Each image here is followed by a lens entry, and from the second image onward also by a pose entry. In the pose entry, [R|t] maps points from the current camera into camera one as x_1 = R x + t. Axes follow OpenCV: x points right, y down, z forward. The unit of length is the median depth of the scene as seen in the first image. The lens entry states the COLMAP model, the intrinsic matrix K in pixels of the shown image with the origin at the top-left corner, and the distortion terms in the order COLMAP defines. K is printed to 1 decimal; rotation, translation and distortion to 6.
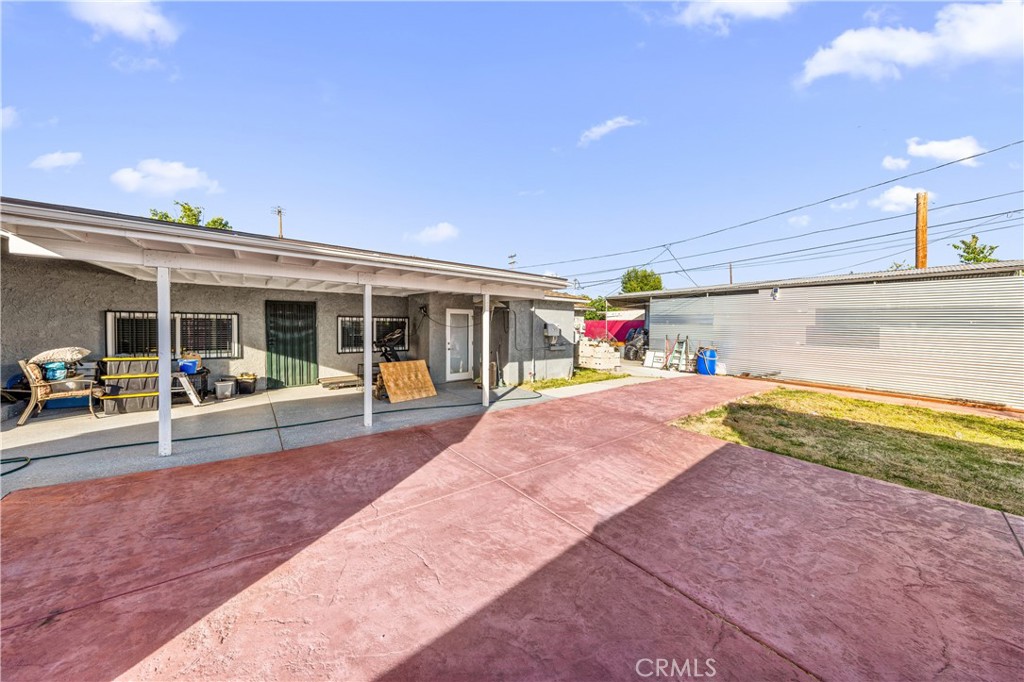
lens RADIAL K [[329.0, 0, 530.6], [0, 329.0, 330.1], [0, 0, 1]] dist [0.002082, -0.000065]
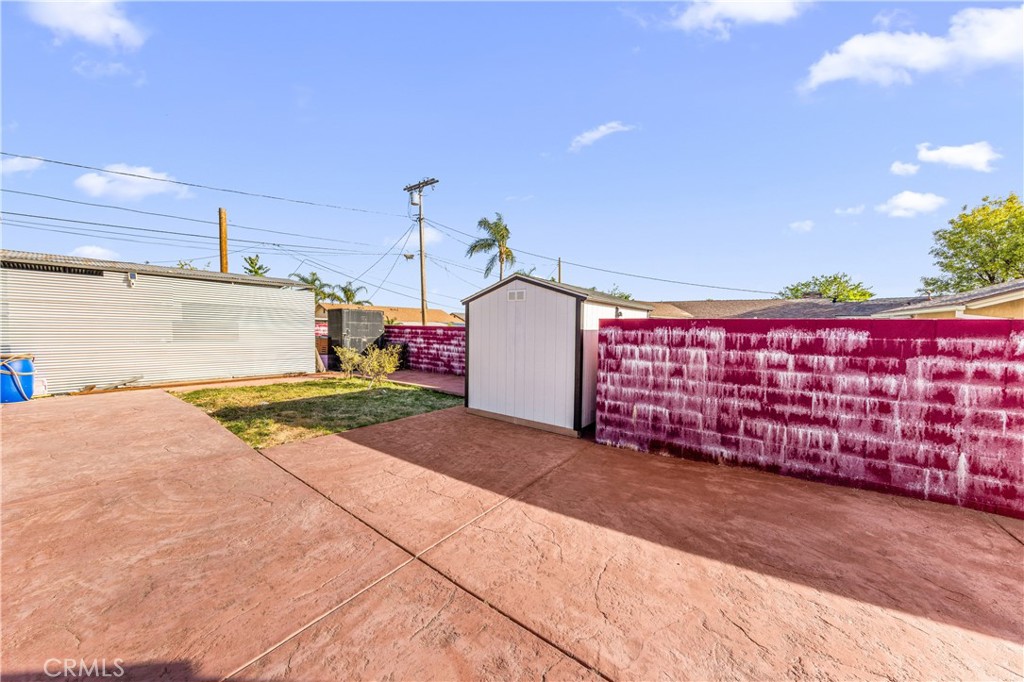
lens RADIAL K [[347.0, 0, 490.7], [0, 347.0, 340.2], [0, 0, 1]] dist [0.014015, -0.000990]
pose [[-0.201656, -0.050344, 0.978162, -0.337516], [-0.003701, 0.998710, 0.050639, -0.013388], [-0.979449, 0.006592, -0.201582, 0.394465]]
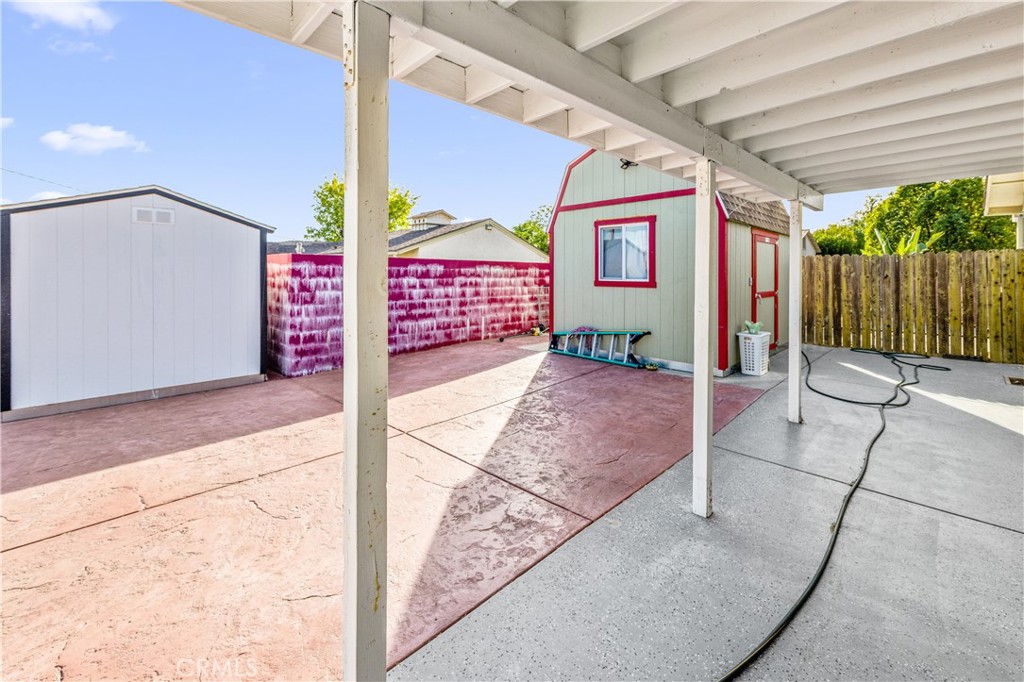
lens RADIAL K [[433.9, 0, 539.0], [0, 433.9, 272.5], [0, 0, 1]] dist [0.007481, 0.000072]
pose [[-0.994668, -0.013752, -0.102208, -0.149901], [-0.014933, 0.999830, 0.010799, -0.002945], [0.102043, 0.012267, -0.994704, 0.874200]]
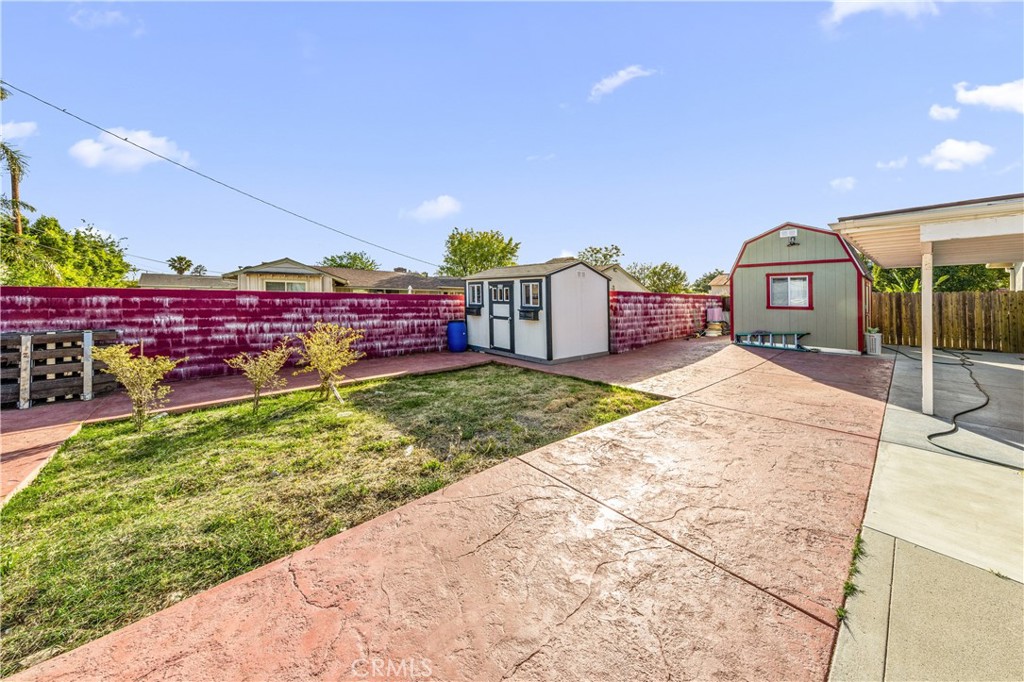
lens RADIAL K [[350.8, 0, 537.9], [0, 350.8, 295.2], [0, 0, 1]] dist [0.012425, -0.000029]
pose [[-0.998431, -0.020961, -0.051924, 0.513673], [-0.021184, 0.999769, 0.003757, -0.005310], [0.051833, 0.004851, -0.998644, 1.251263]]
